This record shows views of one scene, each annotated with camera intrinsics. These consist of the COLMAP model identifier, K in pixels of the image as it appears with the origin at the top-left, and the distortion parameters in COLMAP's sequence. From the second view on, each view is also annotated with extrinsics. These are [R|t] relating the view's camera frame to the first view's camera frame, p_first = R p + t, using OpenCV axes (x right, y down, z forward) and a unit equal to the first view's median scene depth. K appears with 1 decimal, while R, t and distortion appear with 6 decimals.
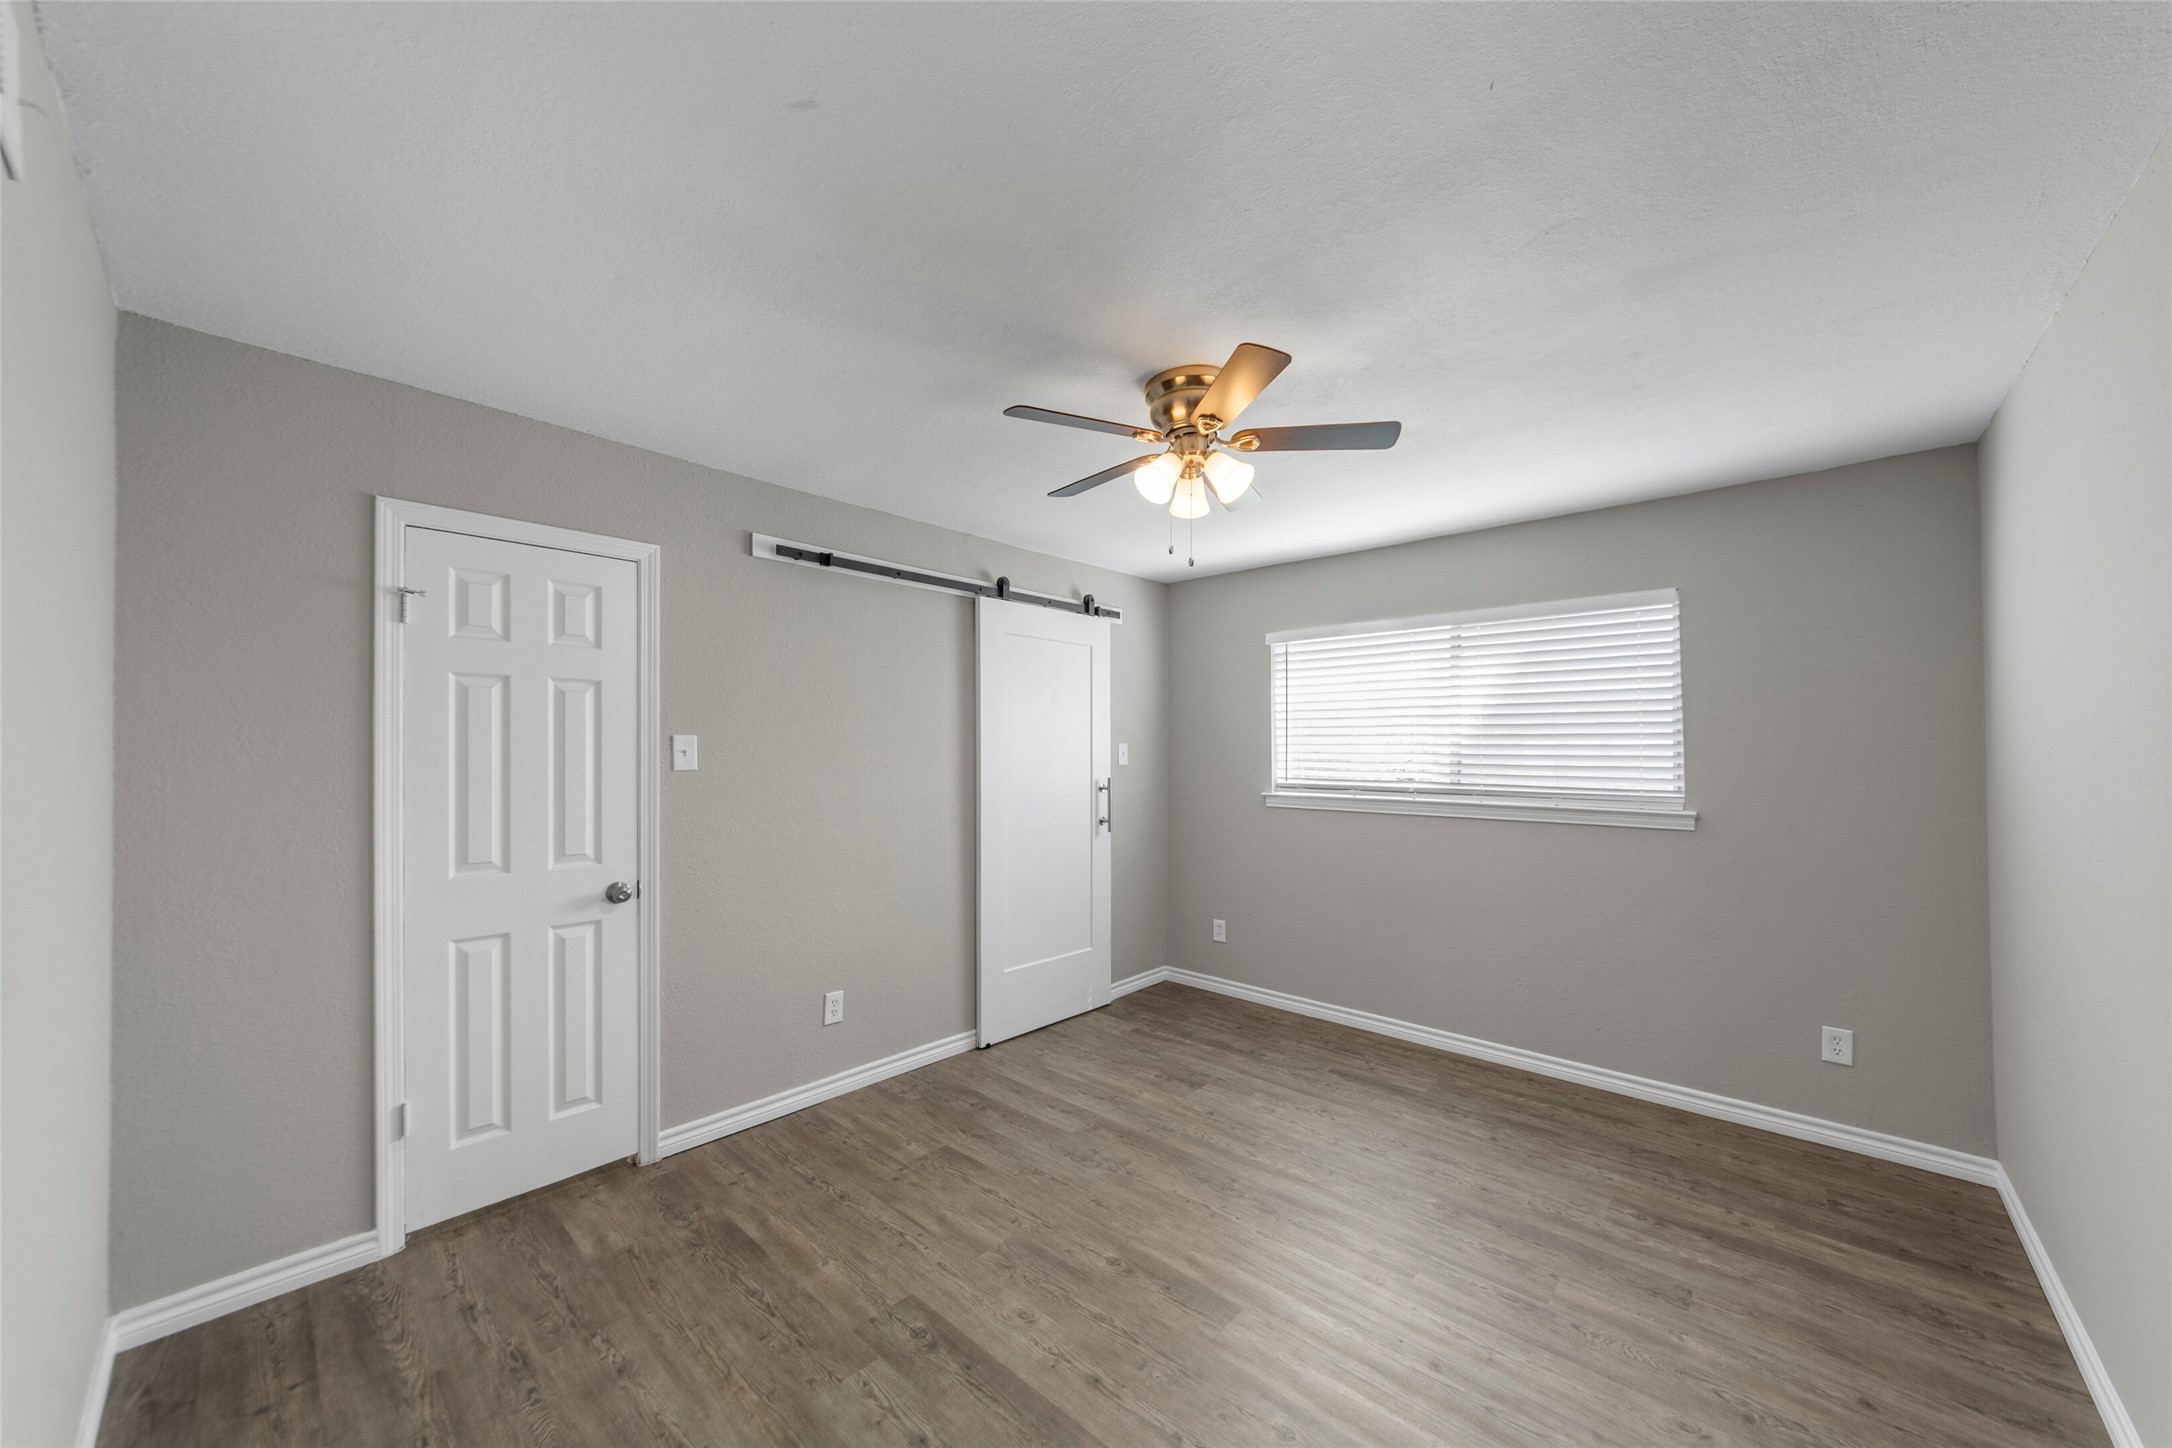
lens RADIAL K [[782.7, 0, 1088.7], [0, 782.7, 745.3], [0, 0, 1]] dist [0.001853, -0.000241]
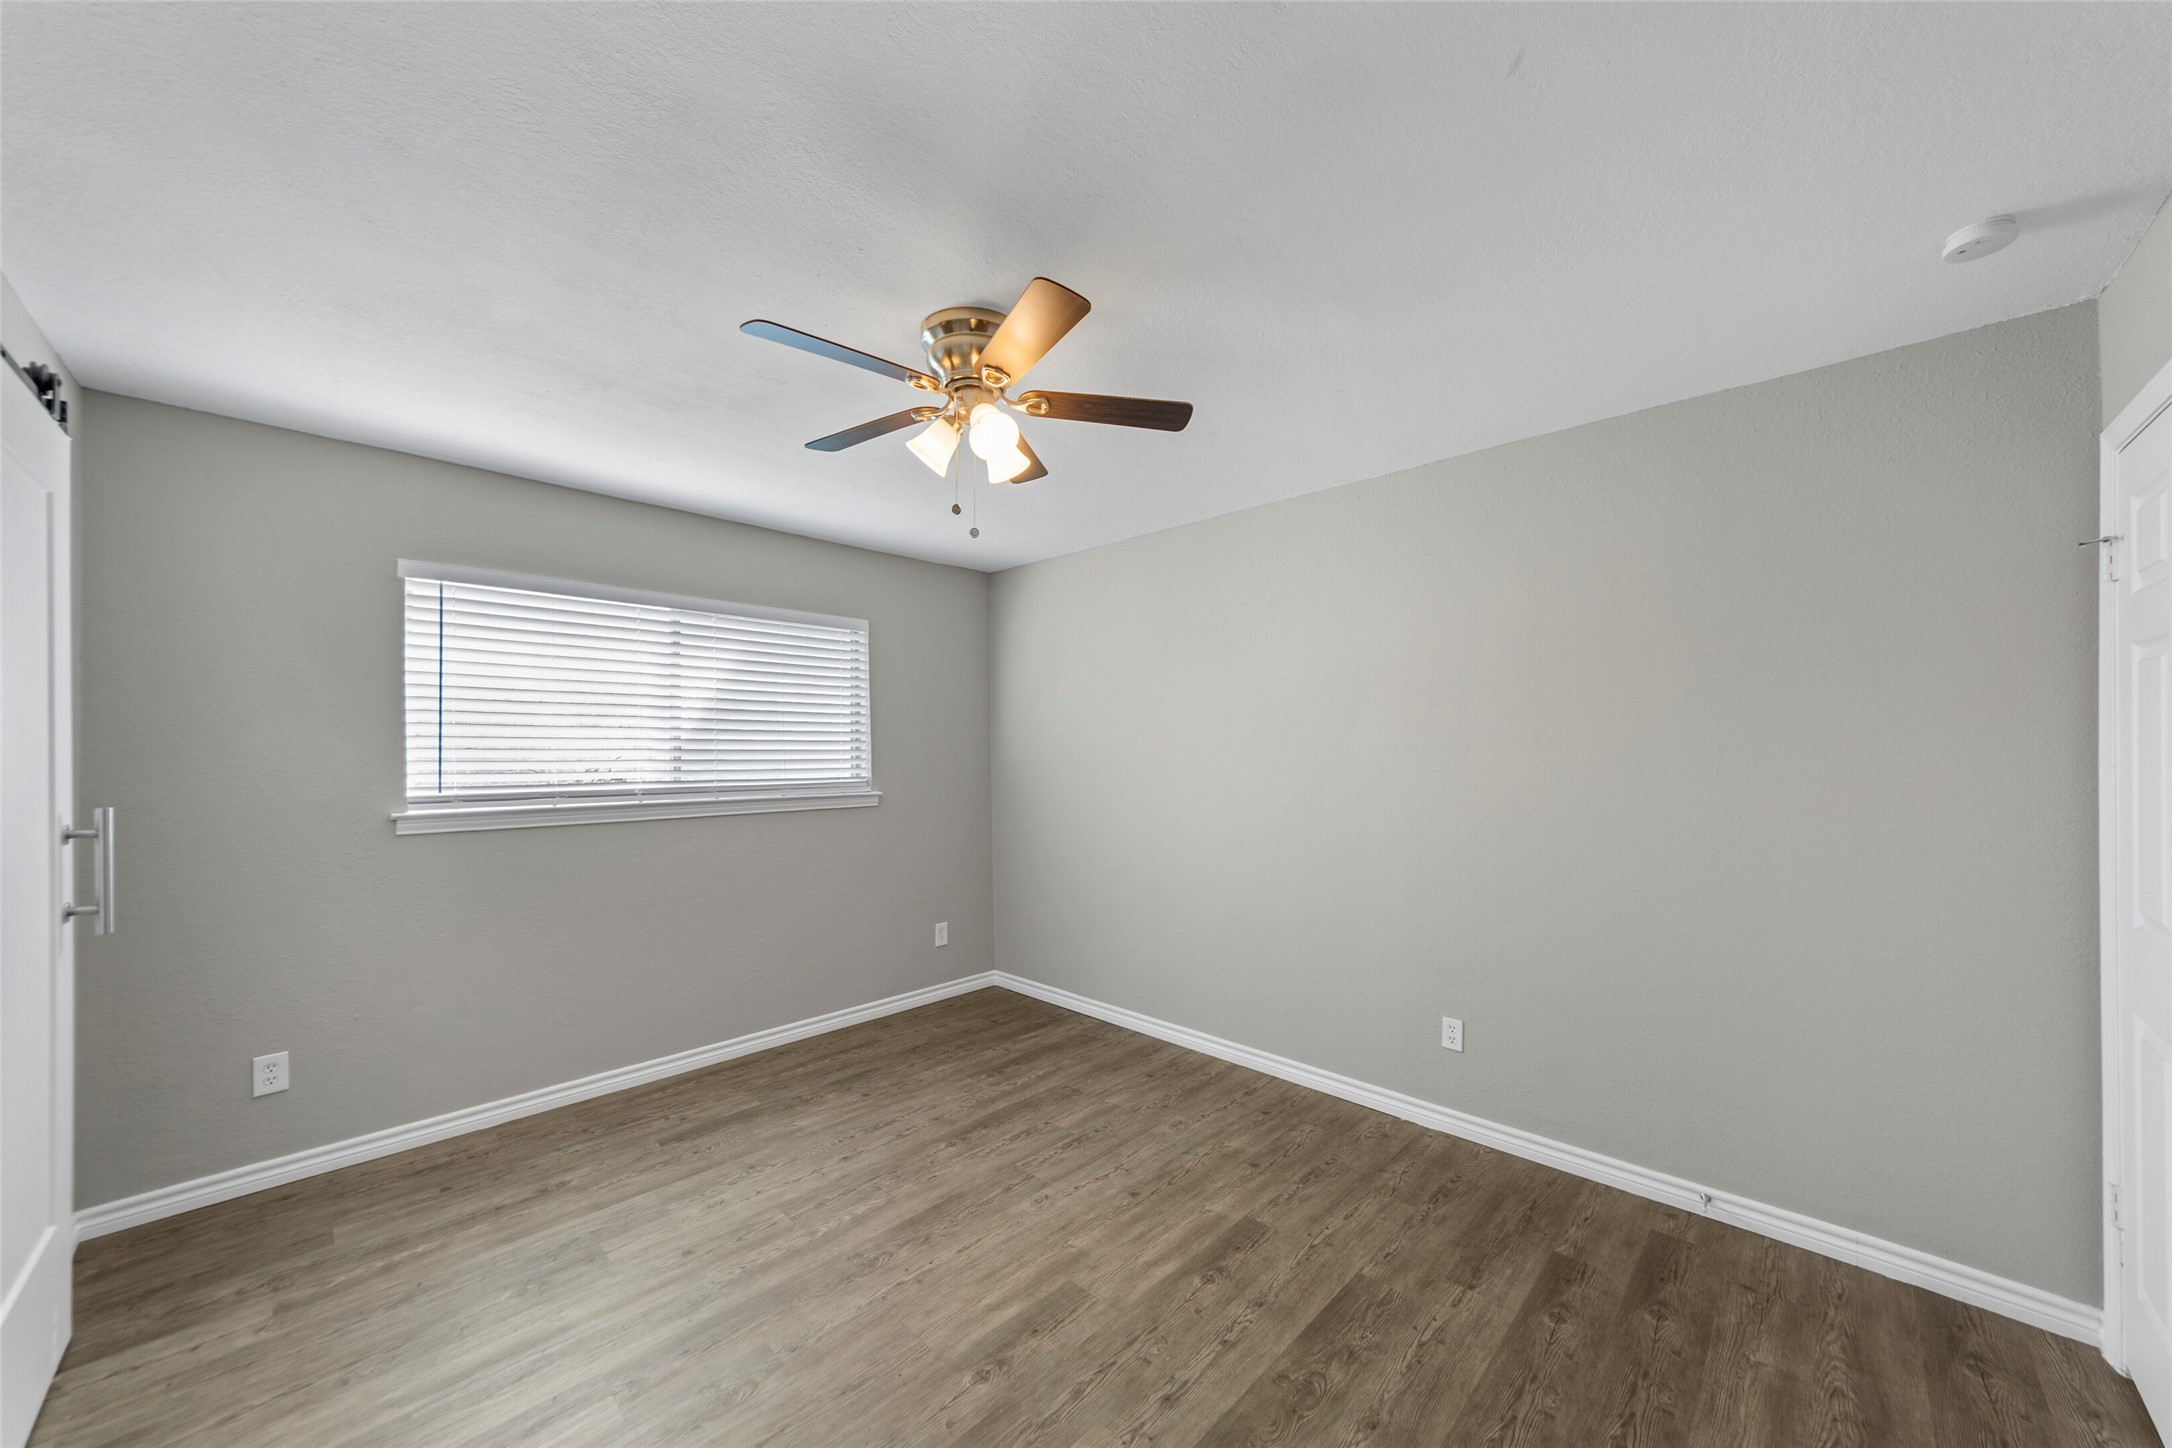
lens RADIAL K [[782.7, 0, 1088.7], [0, 782.7, 745.3], [0, 0, 1]] dist [0.001853, -0.000241]
pose [[0.030460, -0.001858, 0.999534, -0.566436], [-0.005528, 0.999983, 0.002027, 0.002449], [-0.999521, -0.005587, 0.030449, 0.635140]]
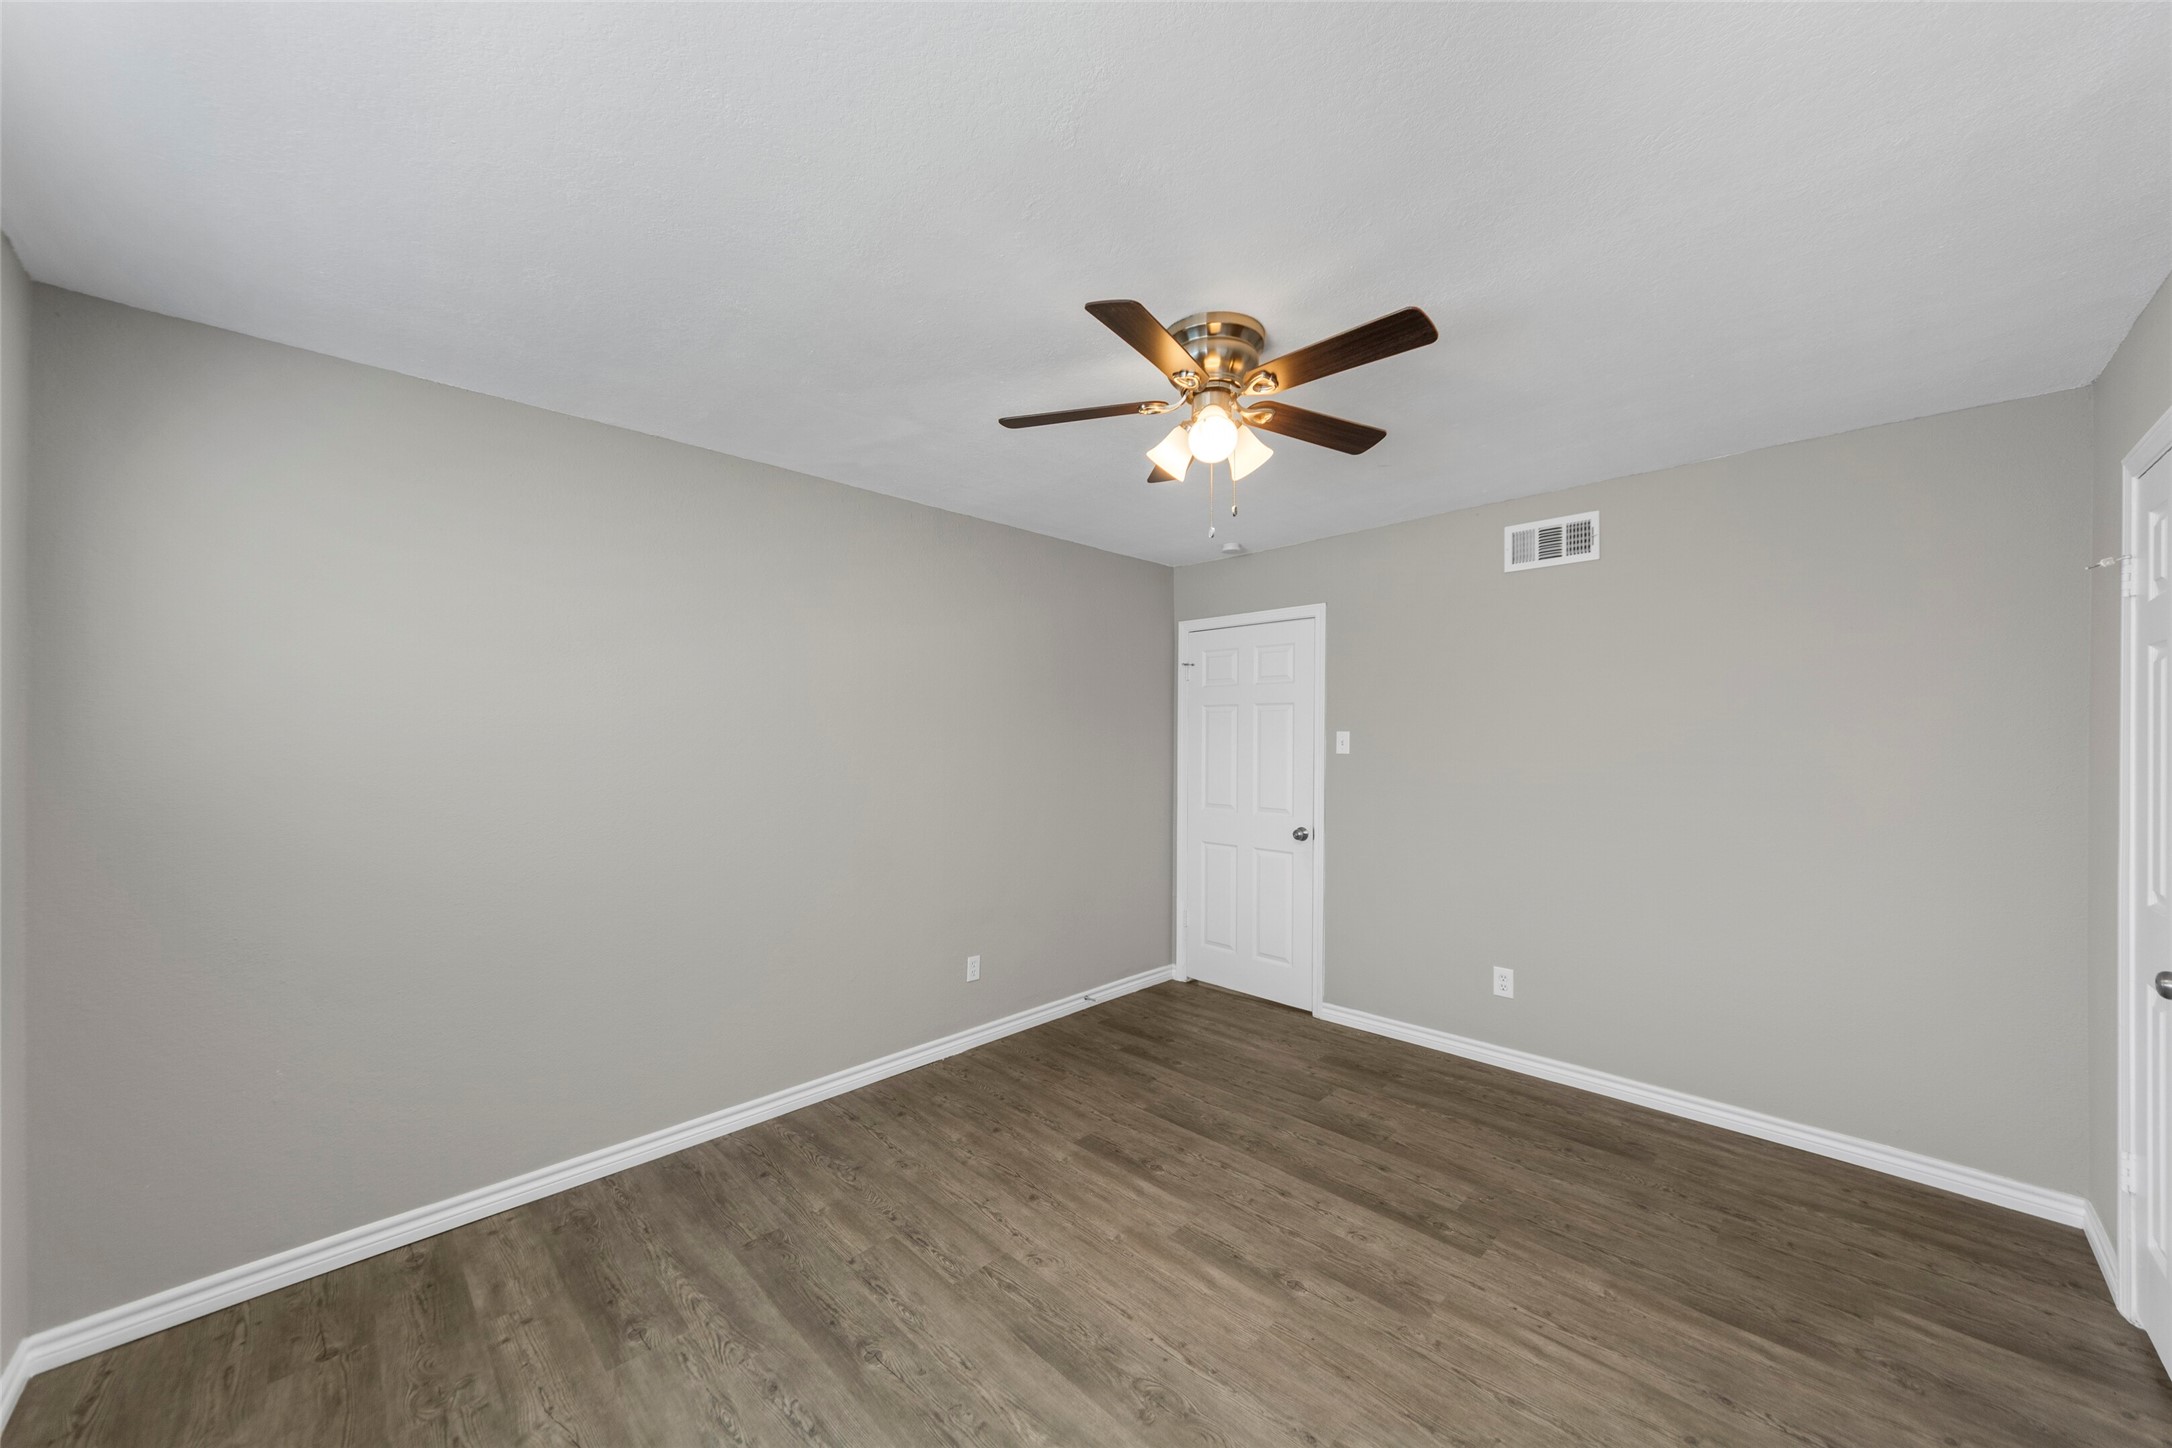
lens RADIAL K [[782.7, 0, 1088.7], [0, 782.7, 745.3], [0, 0, 1]] dist [0.001853, -0.000241]
pose [[-0.998940, -0.003710, 0.045879, 0.175167], [-0.003798, 0.999991, -0.001828, 0.009084], [-0.045872, -0.002000, -0.998945, 1.429779]]
